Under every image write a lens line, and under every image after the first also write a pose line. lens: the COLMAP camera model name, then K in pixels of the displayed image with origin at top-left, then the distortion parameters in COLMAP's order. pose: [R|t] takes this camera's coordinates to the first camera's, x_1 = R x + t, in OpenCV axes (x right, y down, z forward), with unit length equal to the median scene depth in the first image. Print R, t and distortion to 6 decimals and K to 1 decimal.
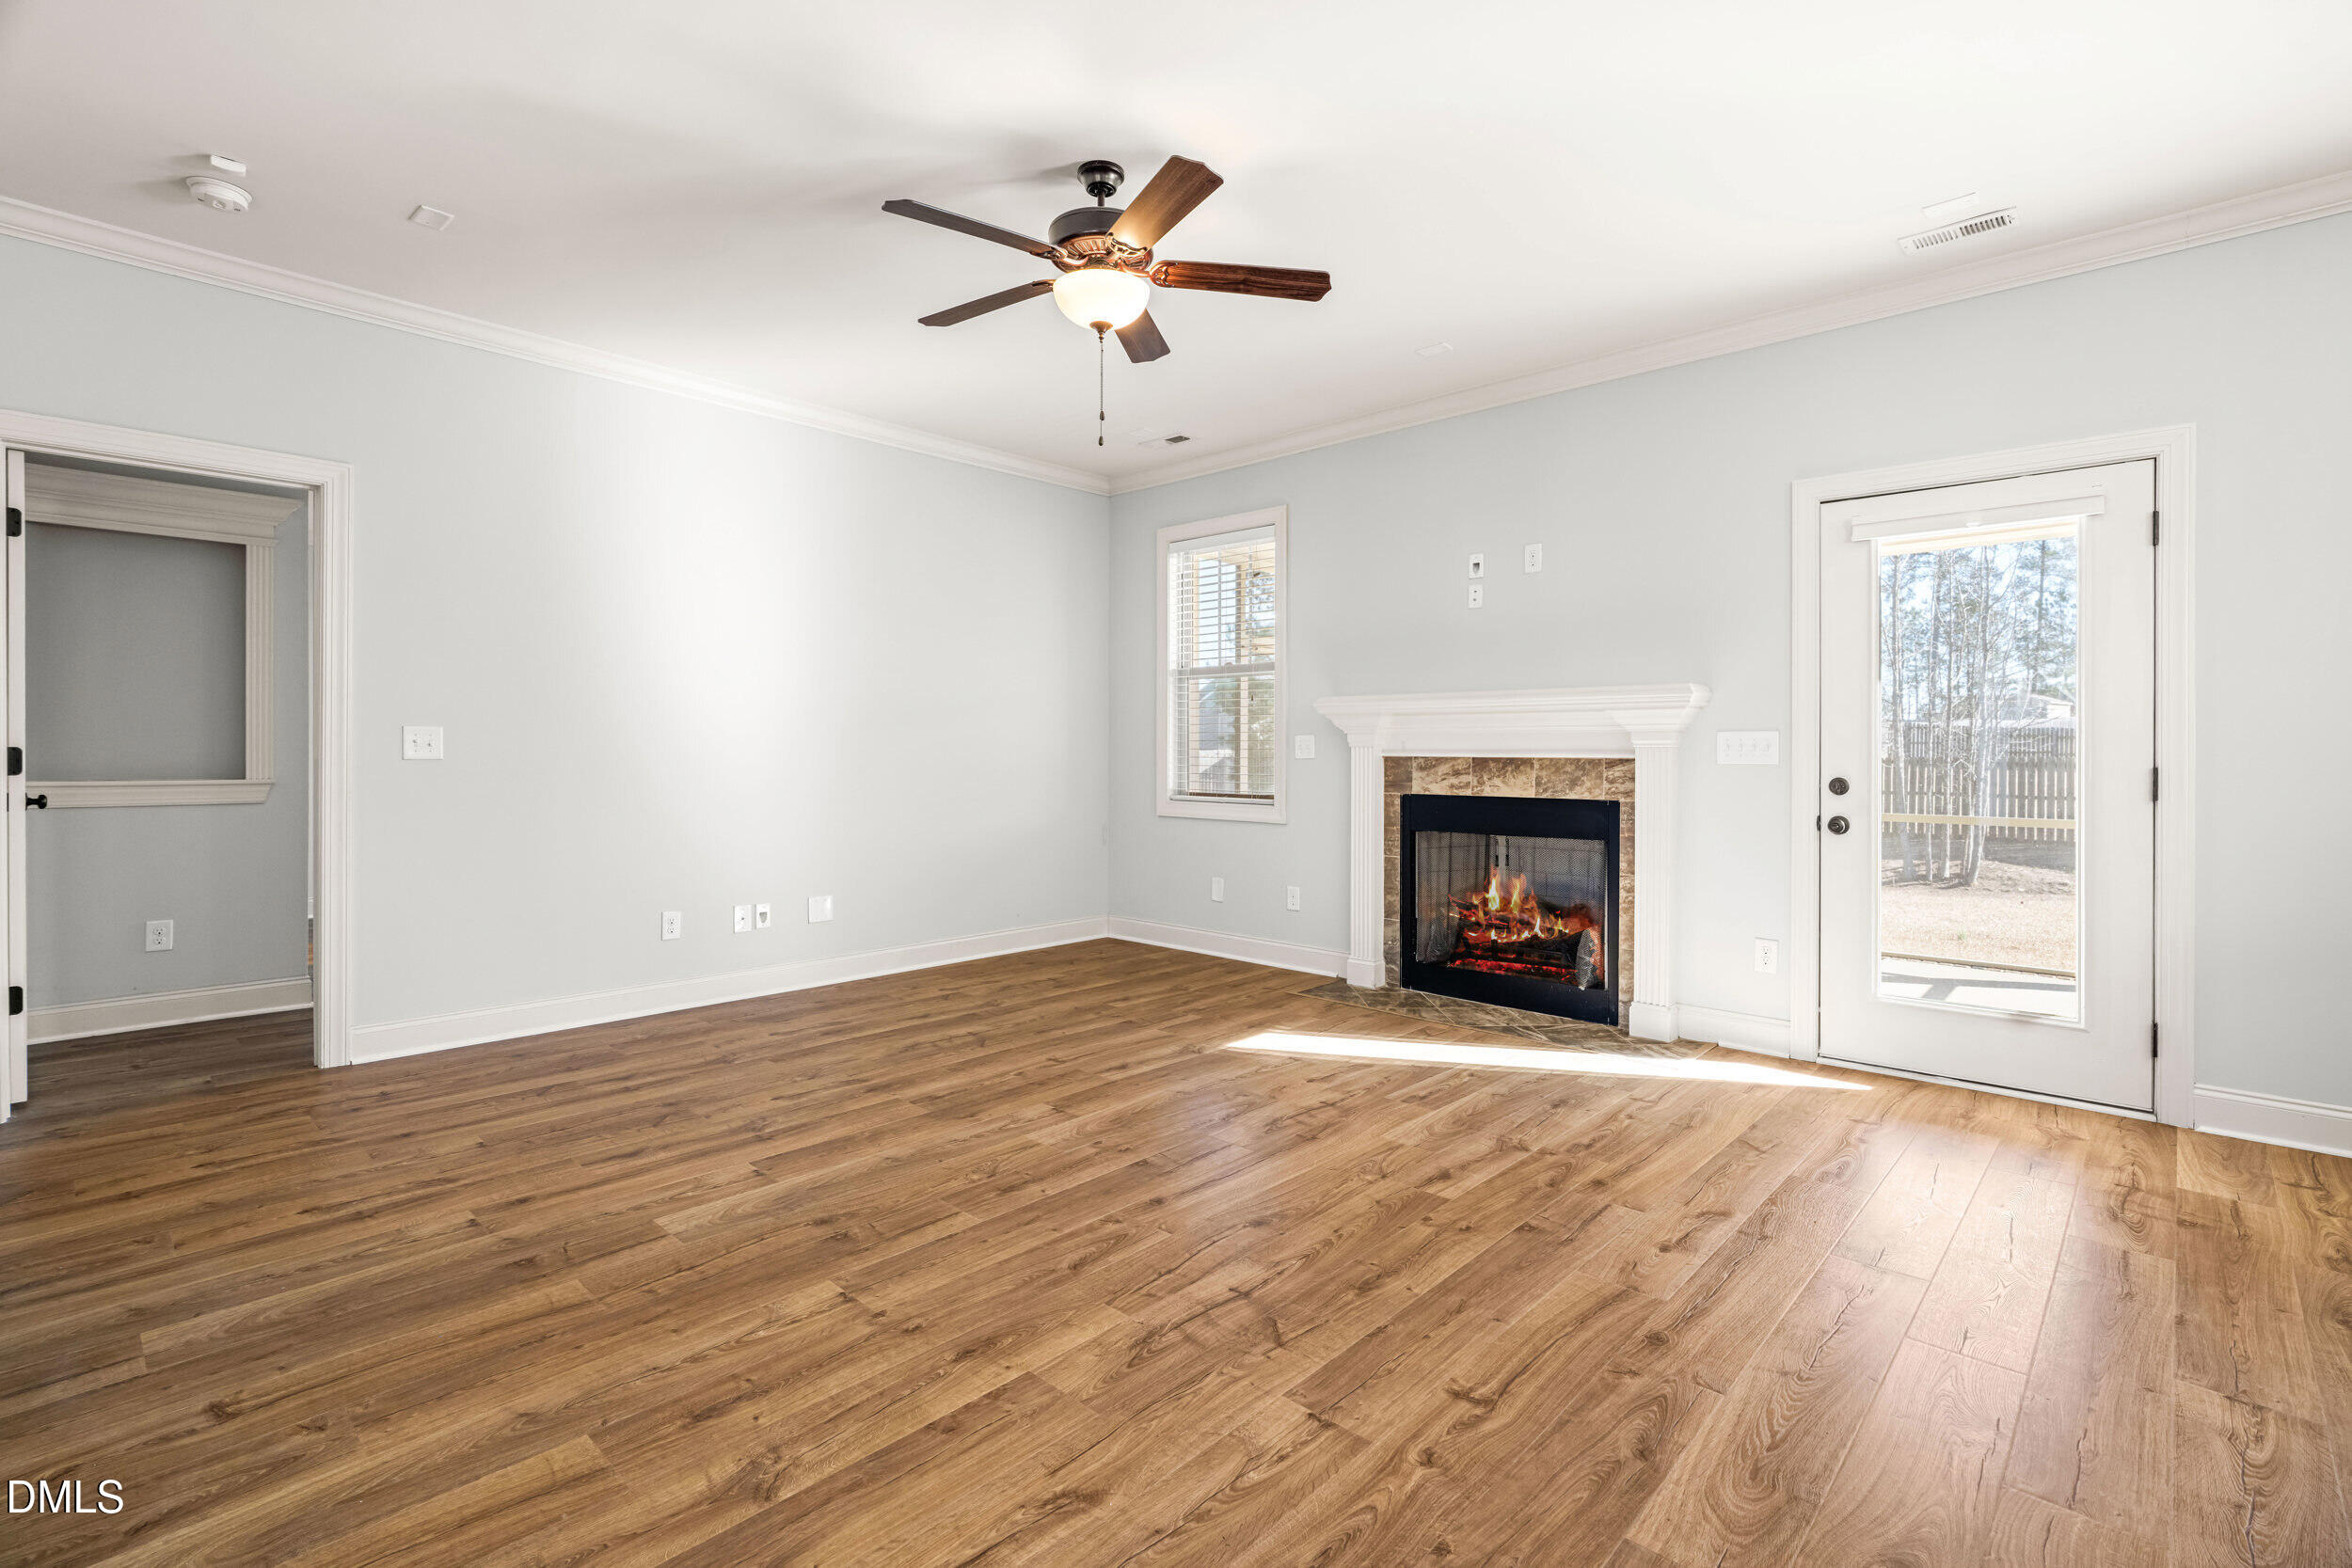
lens RADIAL K [[1071.7, 0, 1181.7], [0, 1071.7, 767.7], [0, 0, 1]] dist [-0.004651, 0.001036]
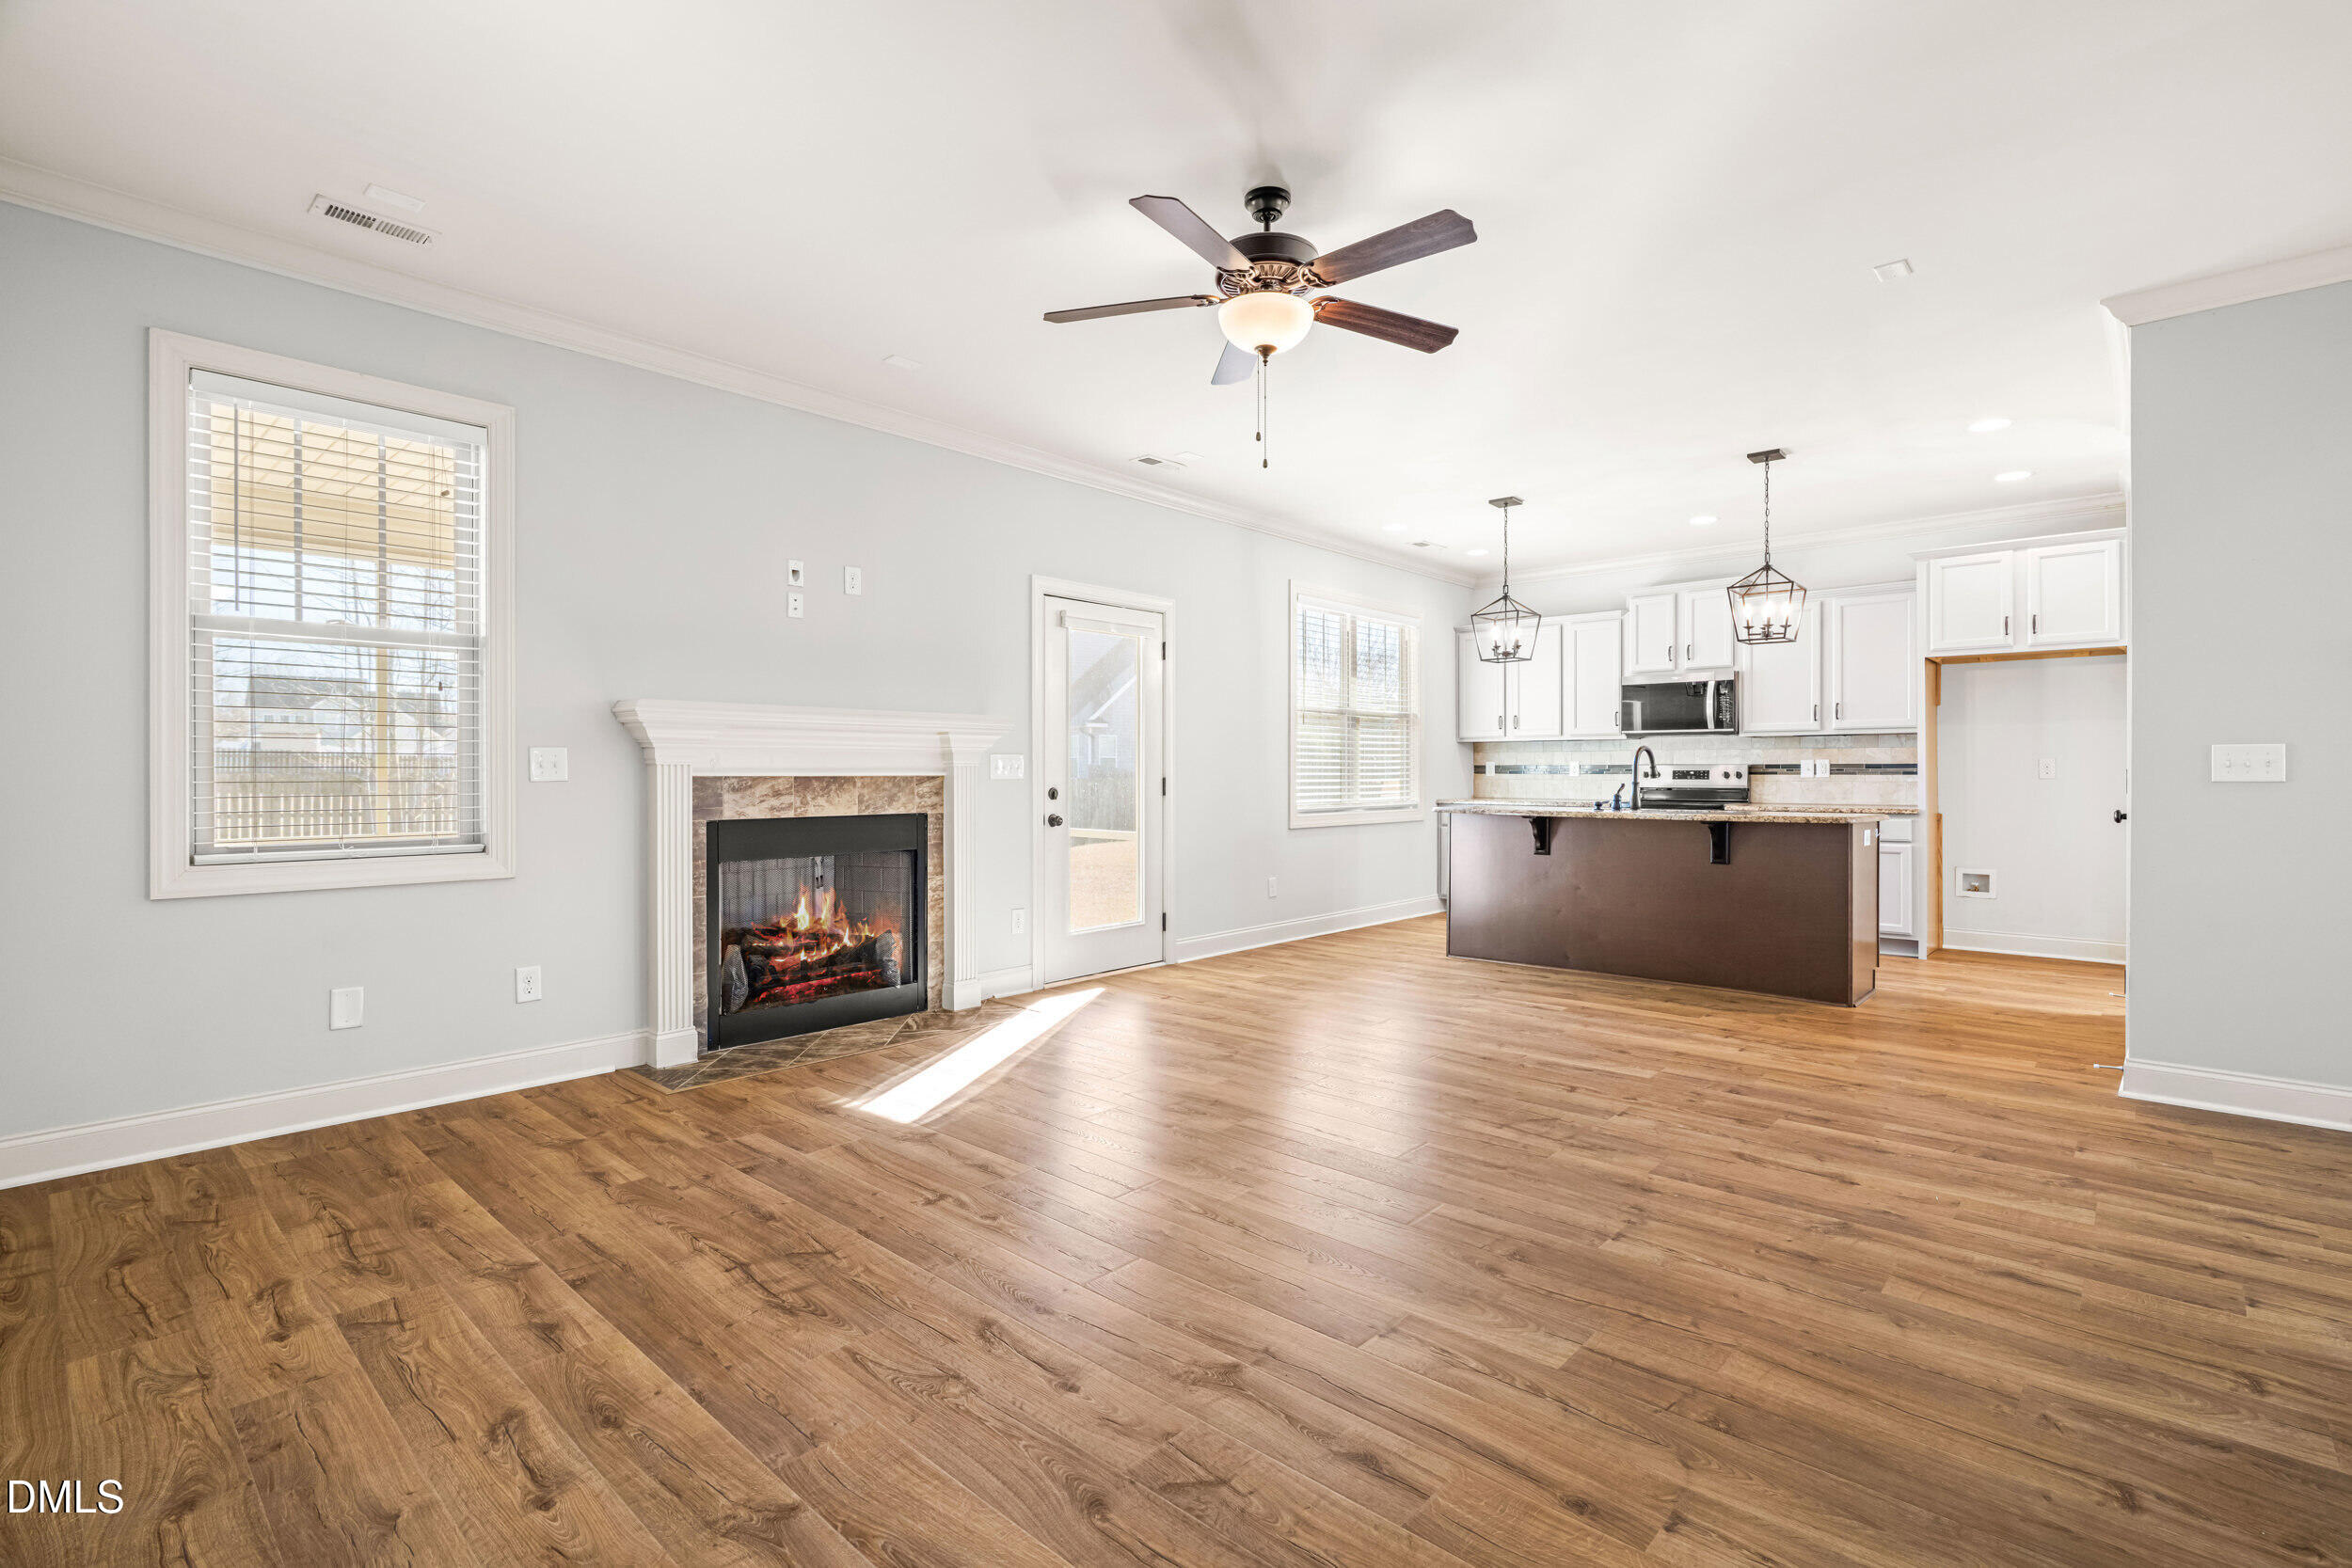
lens RADIAL K [[1071.7, 0, 1181.7], [0, 1071.7, 767.7], [0, 0, 1]] dist [-0.004651, 0.001036]
pose [[-0.009902, 0.001142, 0.999950, -1.099951], [0.015501, 0.999879, -0.000988, -0.018043], [-0.999831, 0.015490, -0.009919, 1.101107]]
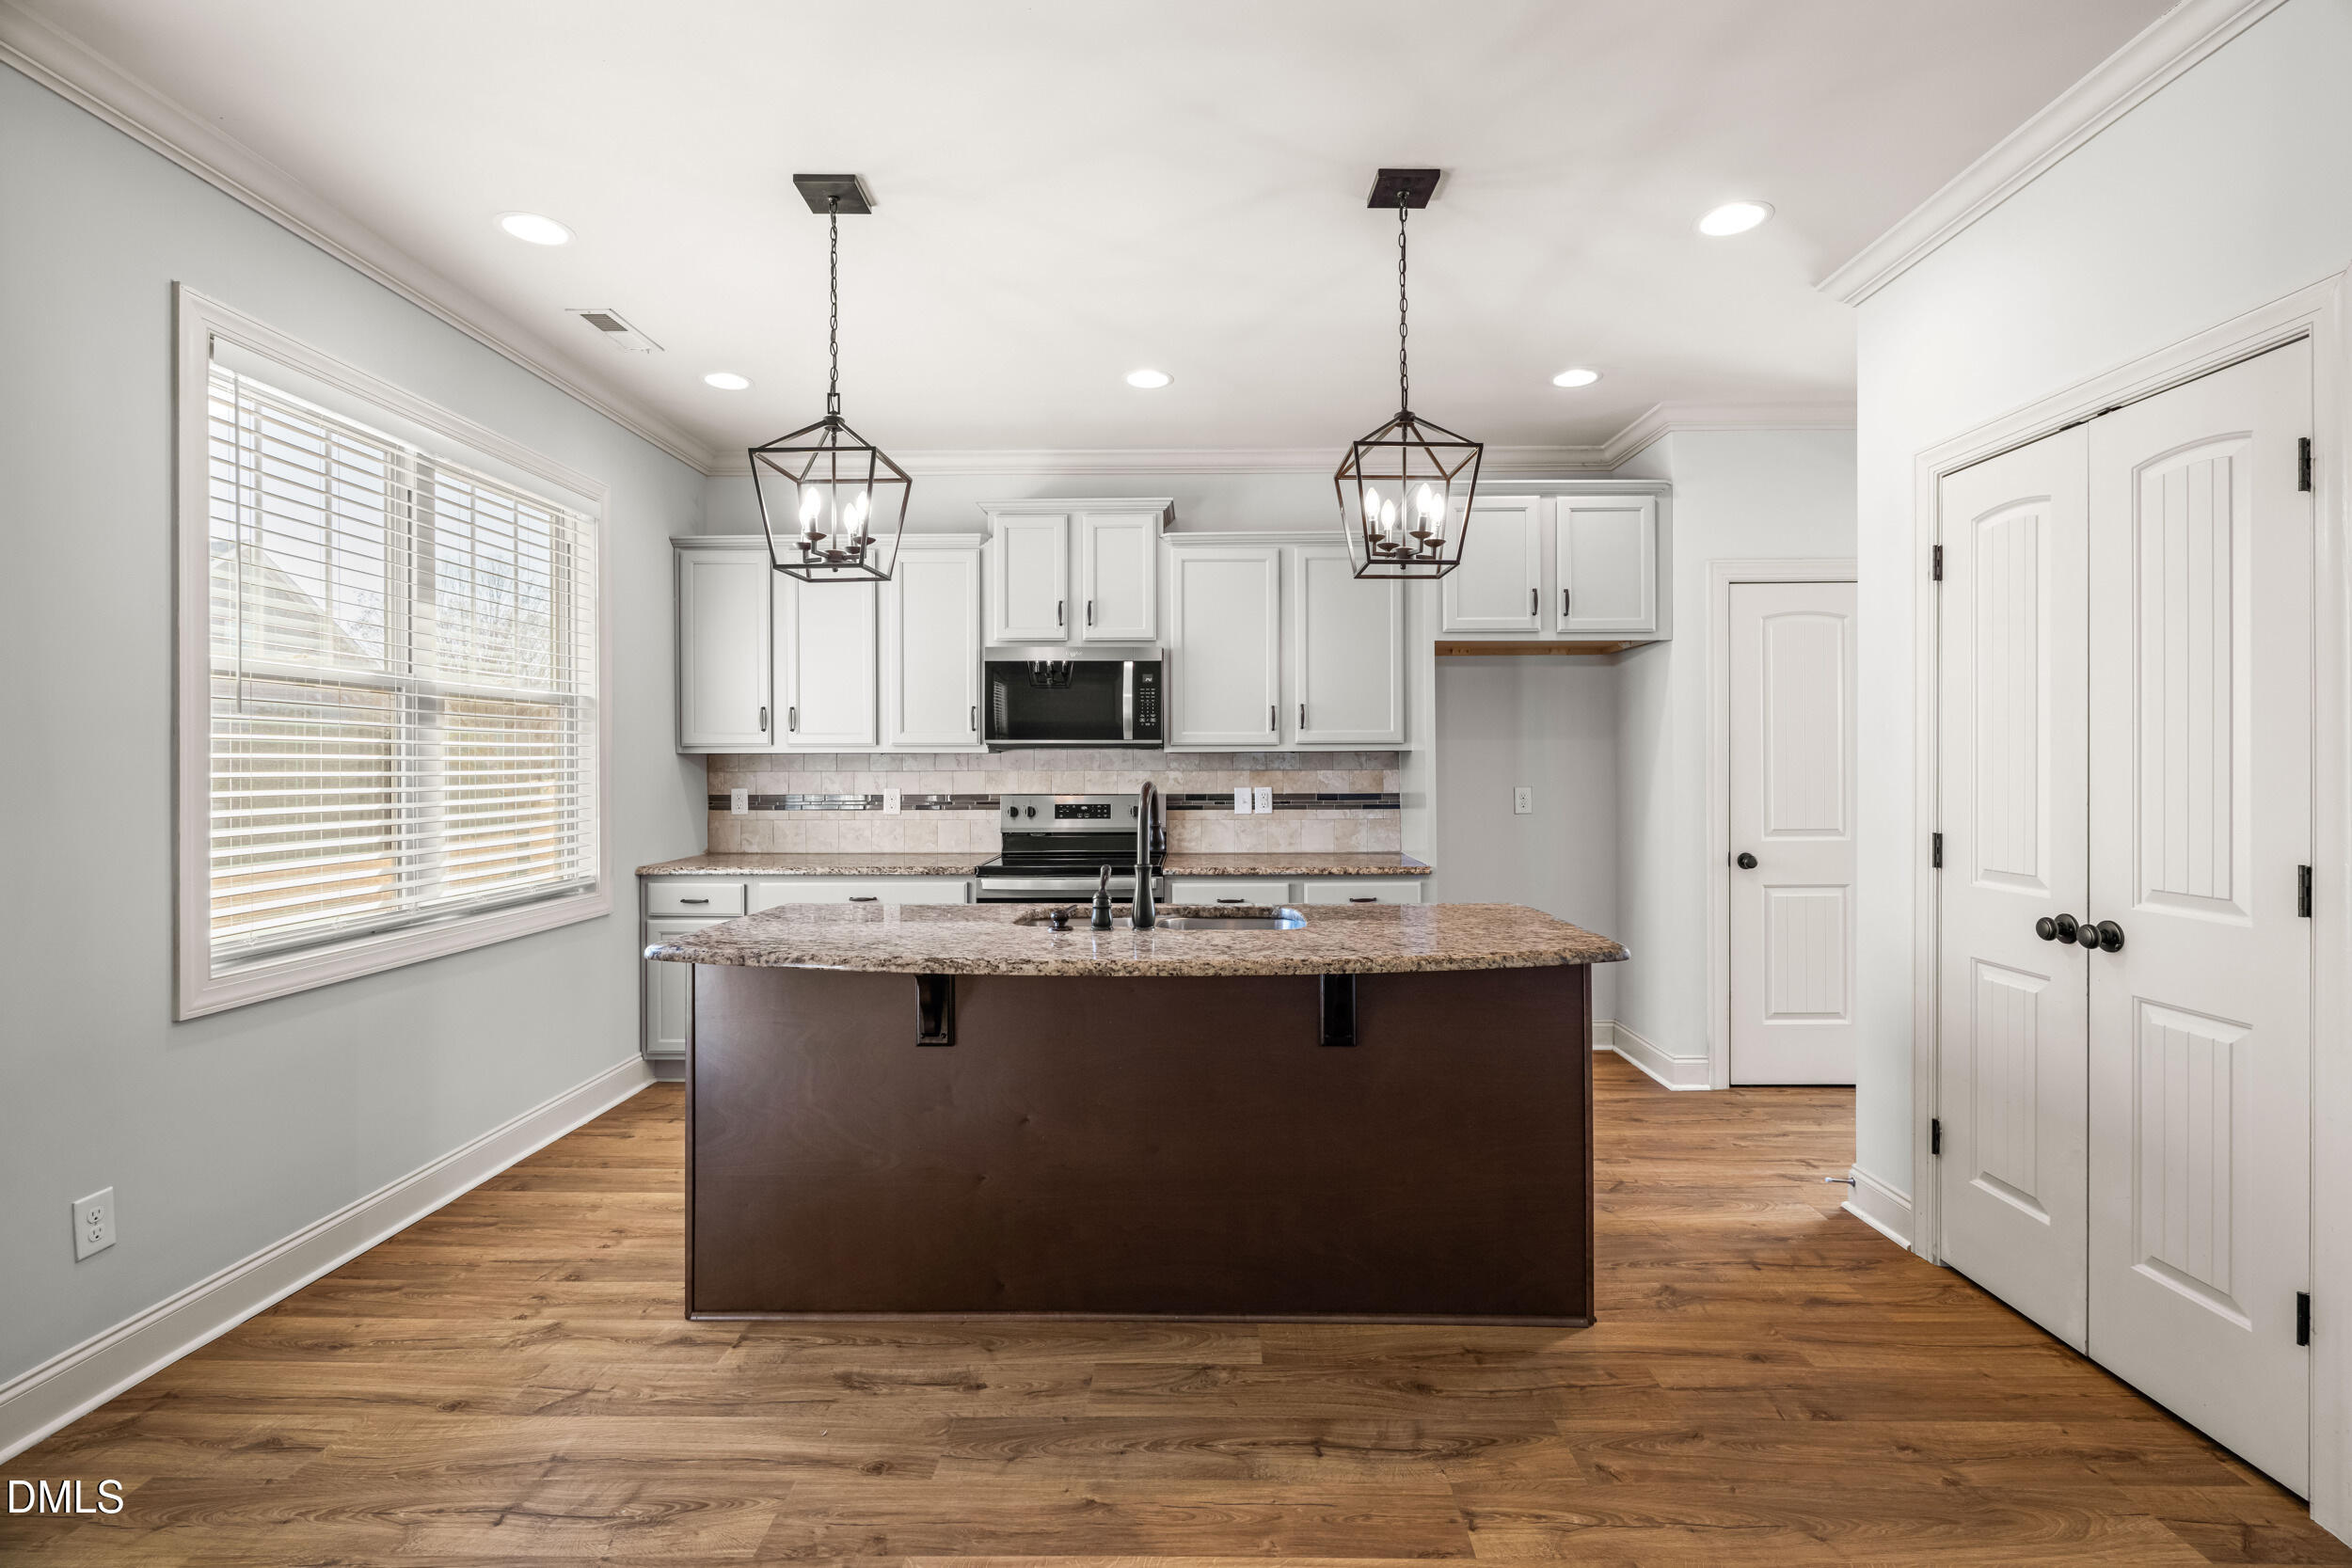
lens RADIAL K [[1071.7, 0, 1181.7], [0, 1071.7, 767.7], [0, 0, 1]] dist [-0.004651, 0.001036]
pose [[-0.669086, -0.001417, 0.743184, -0.519152], [0.013024, 0.999822, 0.013633, -0.042003], [-0.743071, 0.018801, -0.668948, 0.970455]]
